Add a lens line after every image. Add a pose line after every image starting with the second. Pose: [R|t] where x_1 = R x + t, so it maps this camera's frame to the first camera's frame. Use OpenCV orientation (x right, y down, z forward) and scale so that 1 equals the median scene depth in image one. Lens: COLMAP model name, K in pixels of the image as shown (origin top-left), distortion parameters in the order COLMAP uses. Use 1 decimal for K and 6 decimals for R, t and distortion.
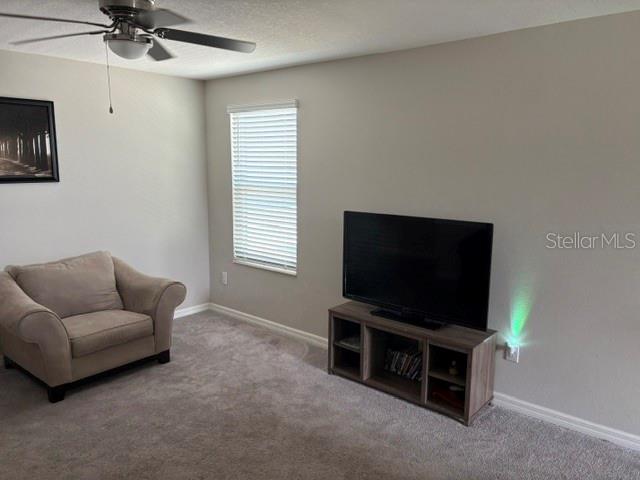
lens RADIAL K [[476.3, 0, 311.0], [0, 476.3, 255.8], [0, 0, 1]] dist [0.057883, -0.000306]
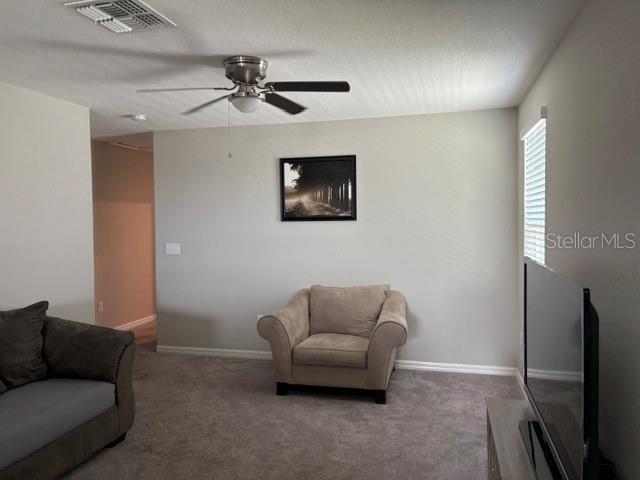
lens RADIAL K [[478.6, 0, 320.0], [0, 478.6, 240.0], [0, 0, 1]] dist [0.050888, -0.075984]
pose [[0.457810, 0.027184, -0.888634, 0.520018], [-0.154587, 0.986741, -0.049456, -0.036353], [0.875507, 0.160013, 0.455942, 0.423954]]
